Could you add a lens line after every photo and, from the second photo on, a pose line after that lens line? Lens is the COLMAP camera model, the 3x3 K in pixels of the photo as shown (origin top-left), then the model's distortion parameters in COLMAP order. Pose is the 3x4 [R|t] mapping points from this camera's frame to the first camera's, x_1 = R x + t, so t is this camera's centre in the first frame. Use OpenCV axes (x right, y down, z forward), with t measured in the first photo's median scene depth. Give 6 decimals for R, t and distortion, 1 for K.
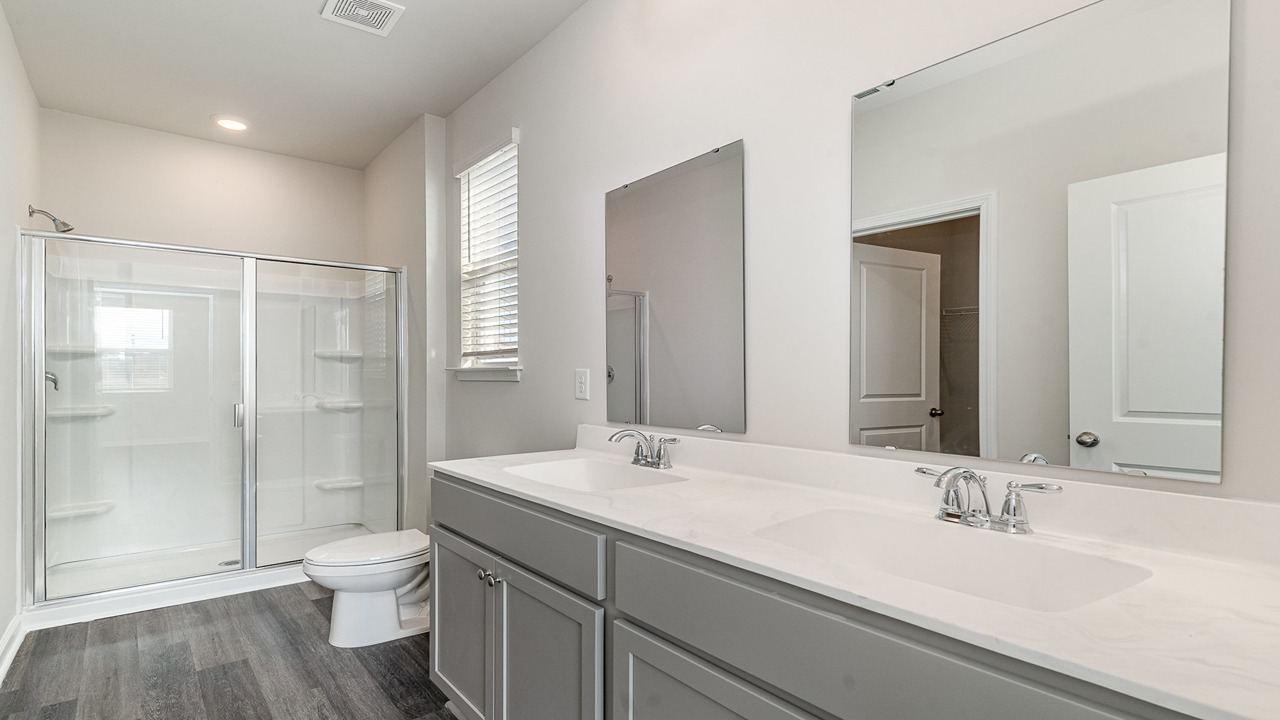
lens RADIAL K [[629.2, 0, 635.7], [0, 629.2, 365.0], [0, 0, 1]] dist [0.004082, 0.000386]
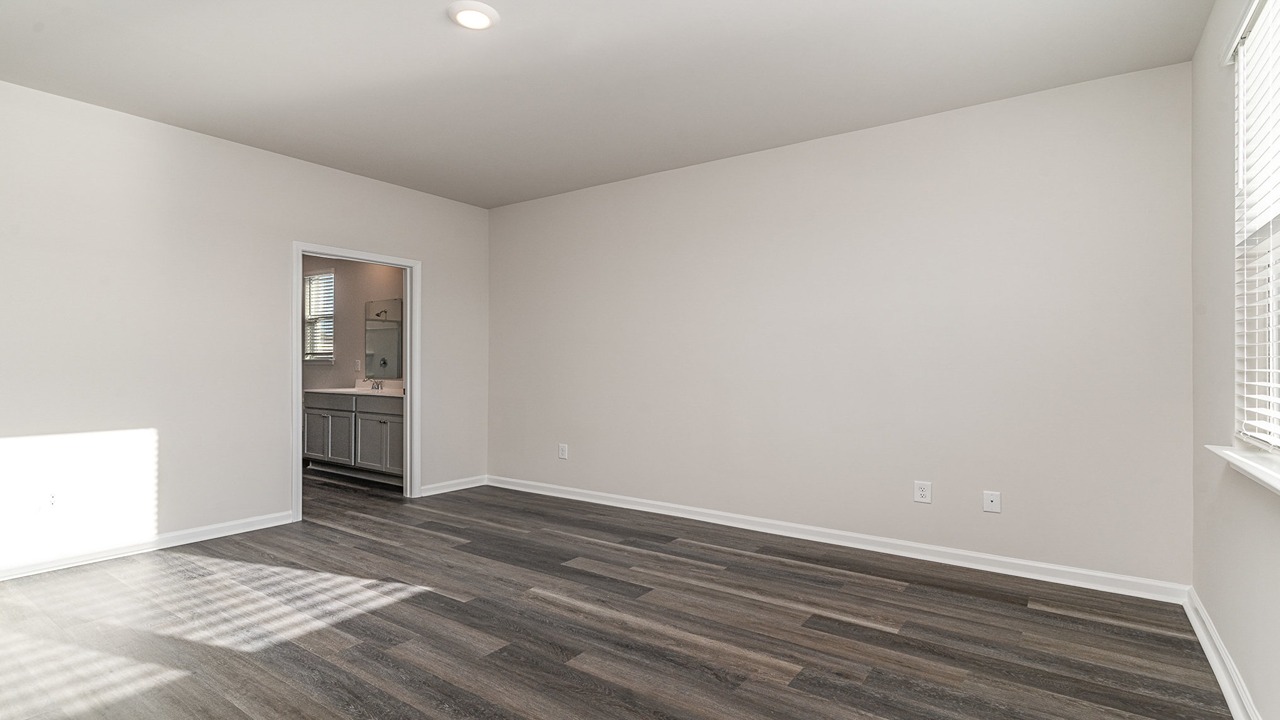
lens RADIAL K [[616.4, 0, 640.0], [0, 616.4, 360.0], [0, 0, 1]] dist [-0.010223, -0.000147]
pose [[0.959241, -0.002248, 0.282580, 0.664460], [0.000706, 0.999984, 0.005557, -0.016172], [-0.282588, -0.005131, 0.959228, -3.806561]]
